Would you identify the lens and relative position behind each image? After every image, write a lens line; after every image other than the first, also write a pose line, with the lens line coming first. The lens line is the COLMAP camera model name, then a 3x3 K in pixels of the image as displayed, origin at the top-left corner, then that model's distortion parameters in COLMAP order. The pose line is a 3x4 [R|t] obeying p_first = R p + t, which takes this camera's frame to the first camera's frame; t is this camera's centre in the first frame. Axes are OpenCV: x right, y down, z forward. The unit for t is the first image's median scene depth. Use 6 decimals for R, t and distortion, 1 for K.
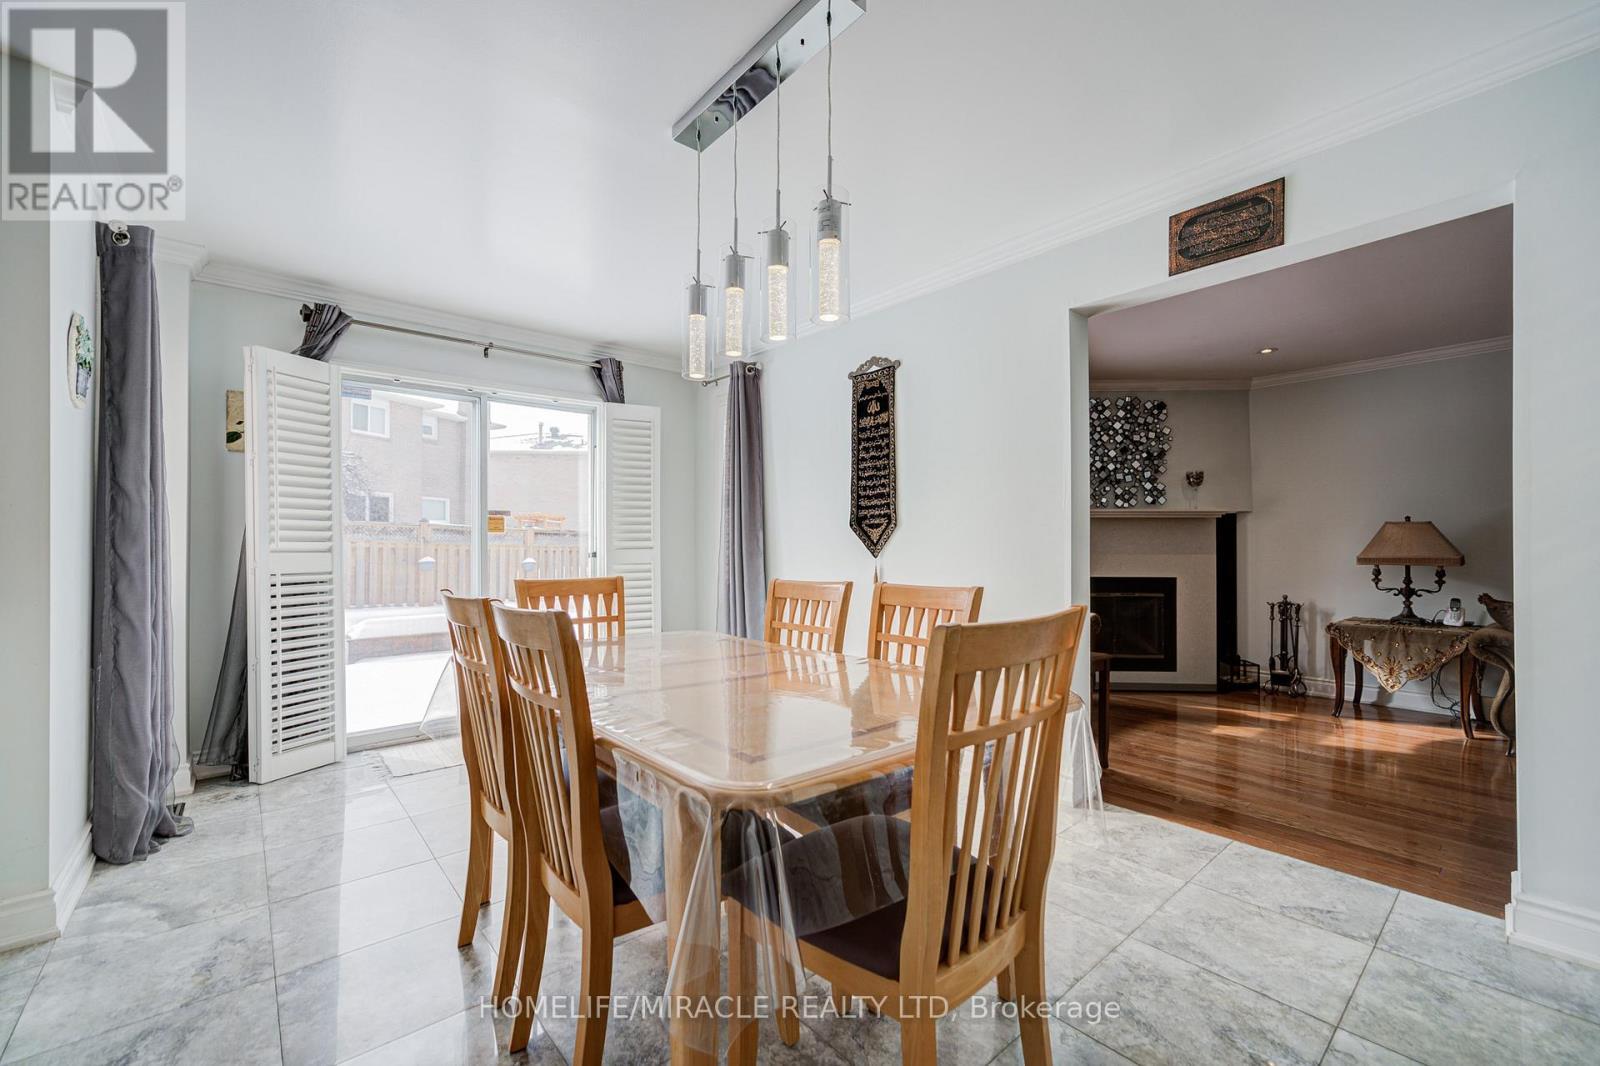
lens RADIAL K [[653.4, 0, 805.2], [0, 653.4, 543.1], [0, 0, 1]] dist [0.002226, 0.000126]
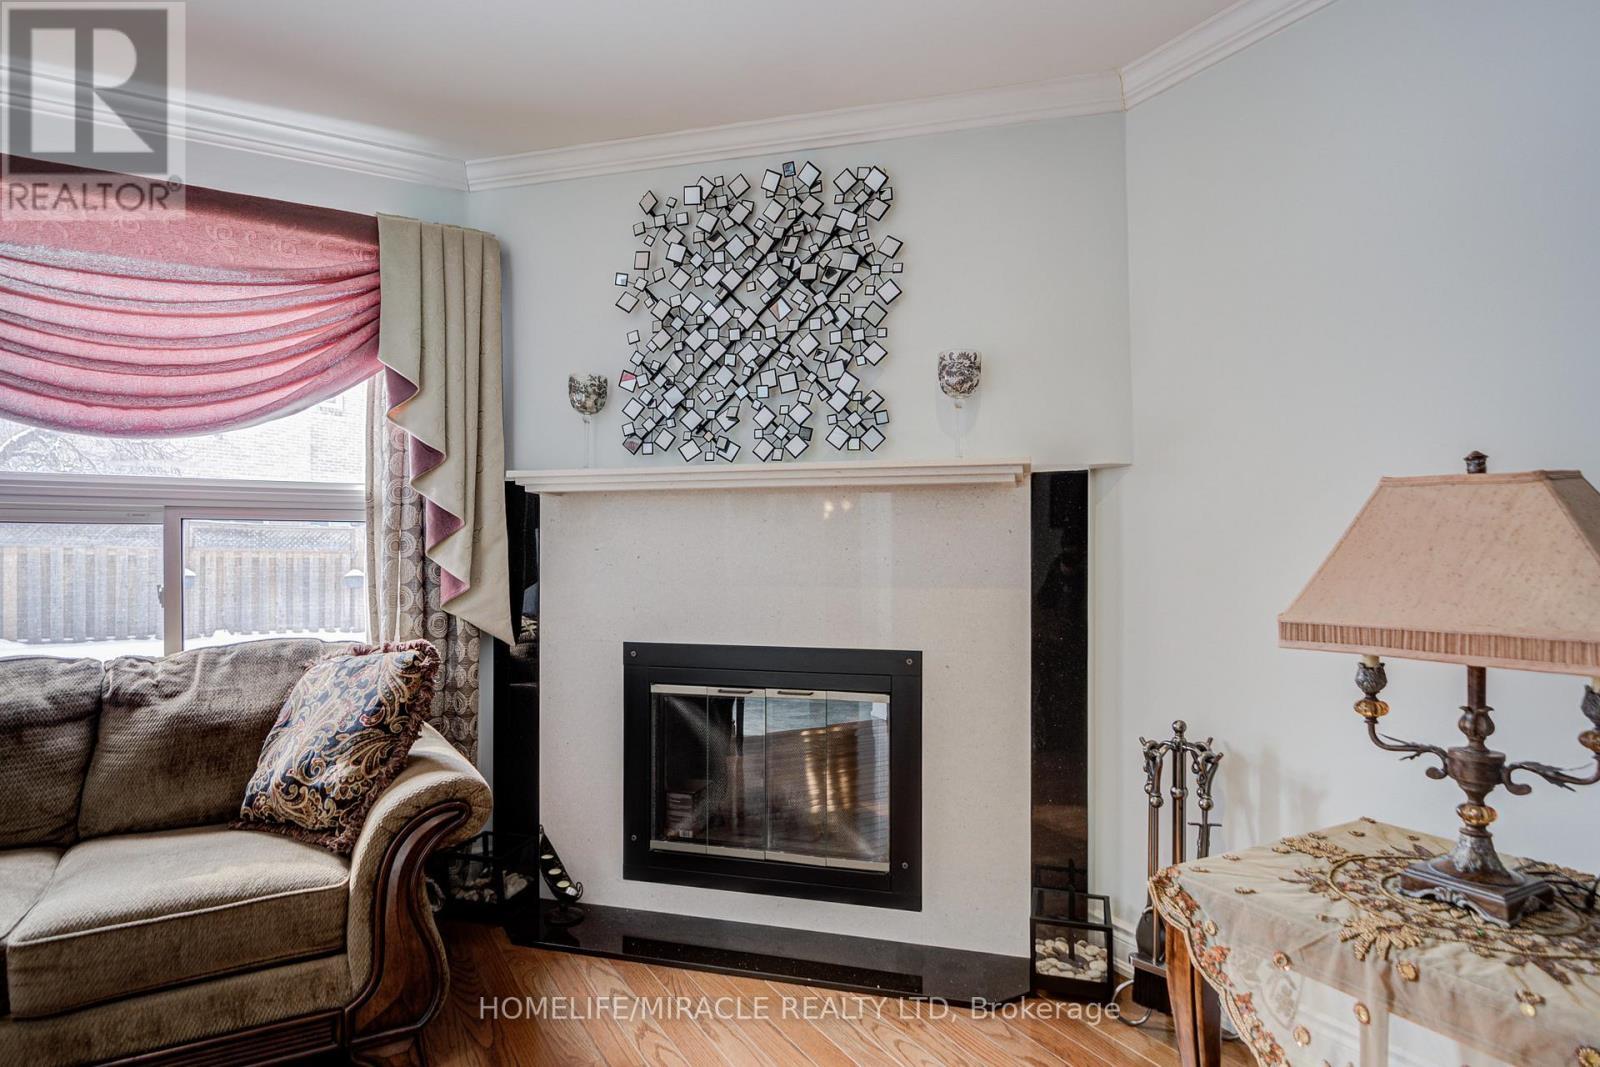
lens RADIAL K [[868.9, 0, 794.9], [0, 868.9, 533.9], [0, 0, 1]] dist [-0.007066, -0.001700]
pose [[0.981192, -0.011149, -0.192710, 0.601644], [0.009831, 0.999921, -0.007791, -0.008646], [0.192781, 0.005750, 0.981225, 0.524744]]
